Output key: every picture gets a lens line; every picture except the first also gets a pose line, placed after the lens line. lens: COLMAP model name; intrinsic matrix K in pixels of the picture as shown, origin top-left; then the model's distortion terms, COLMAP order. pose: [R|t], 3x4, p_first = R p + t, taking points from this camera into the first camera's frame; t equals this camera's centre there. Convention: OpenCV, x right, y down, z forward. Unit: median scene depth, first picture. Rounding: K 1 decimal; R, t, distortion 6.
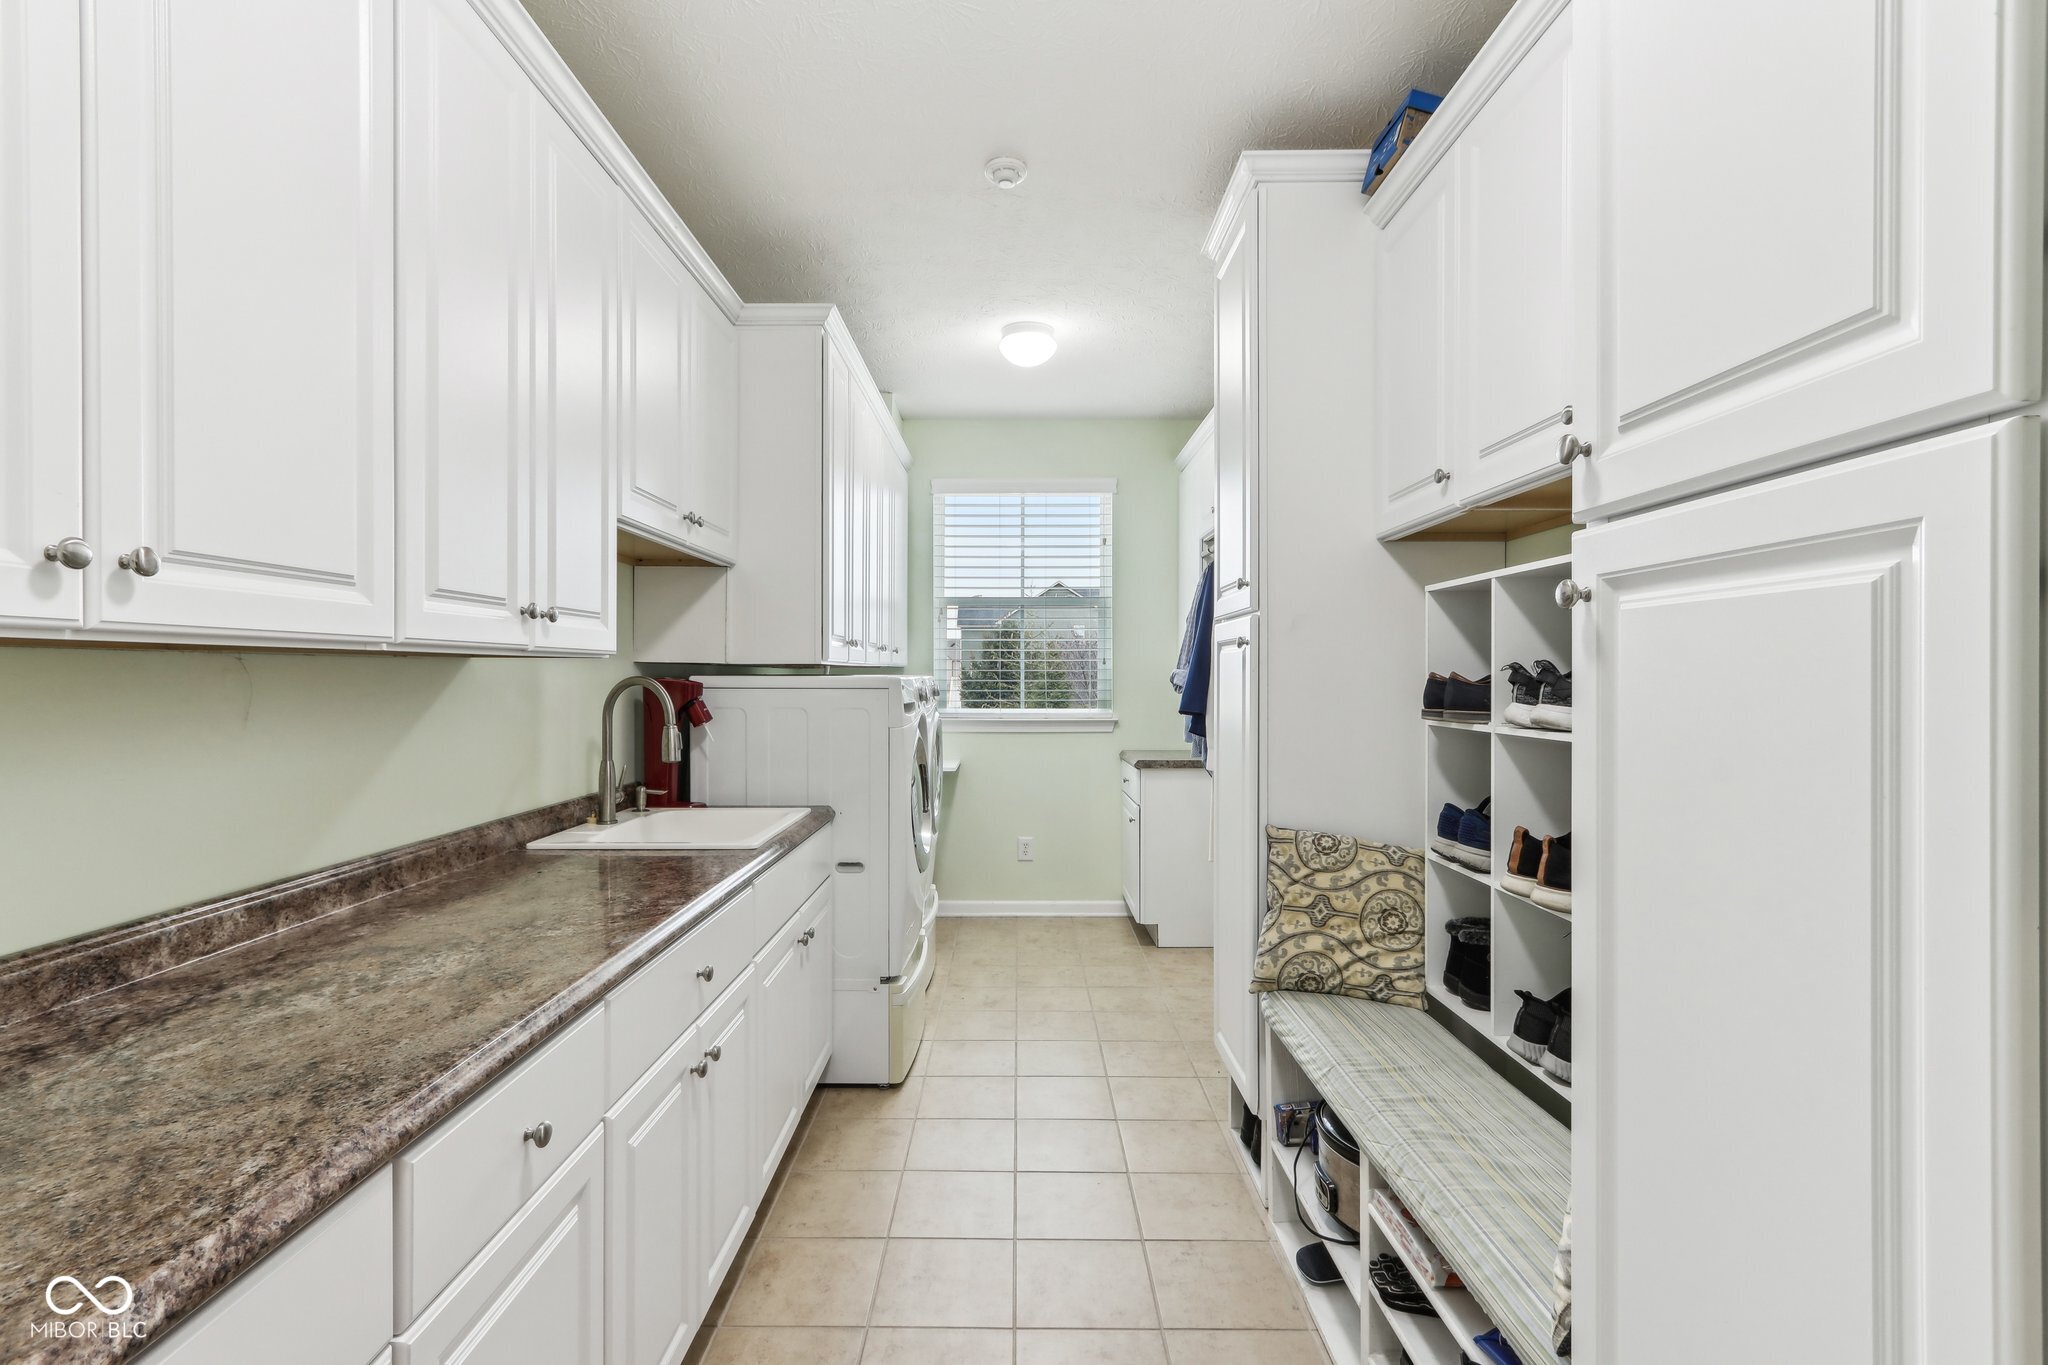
lens RADIAL K [[954.0, 0, 1020.1], [0, 954.0, 675.9], [0, 0, 1]] dist [-0.004300, 0.004778]
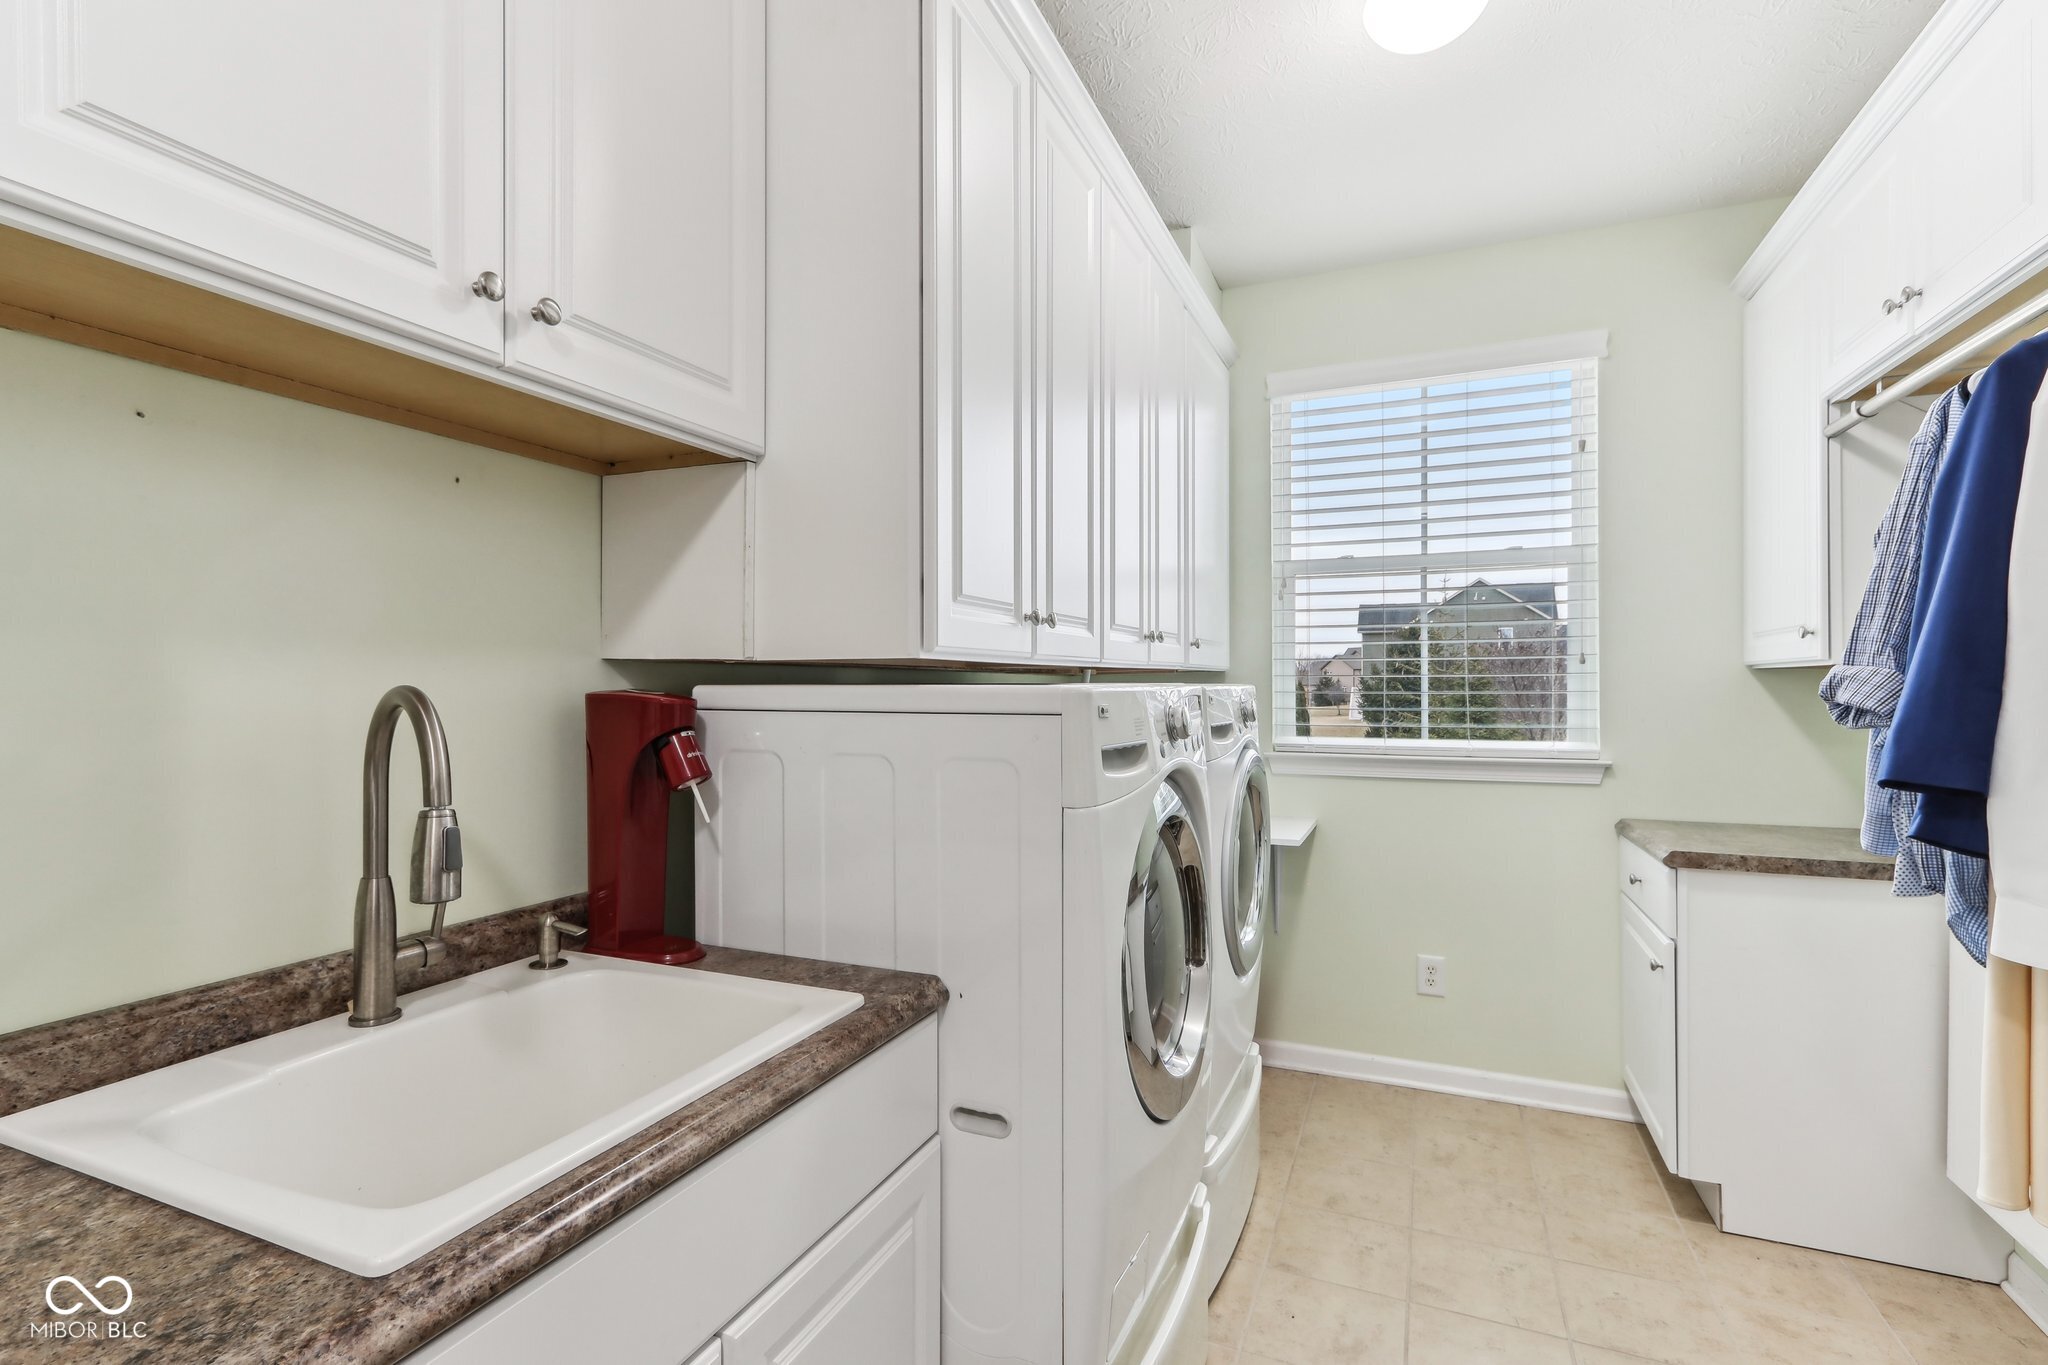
lens RADIAL K [[954.0, 0, 998.9], [0, 954.0, 676.1], [0, 0, 1]] dist [-0.004300, 0.004778]
pose [[0.910422, -0.002999, -0.413670, 0.007413], [-0.000754, 0.999960, -0.008908, 0.000058], [0.413680, 0.008422, 0.910383, 0.377351]]
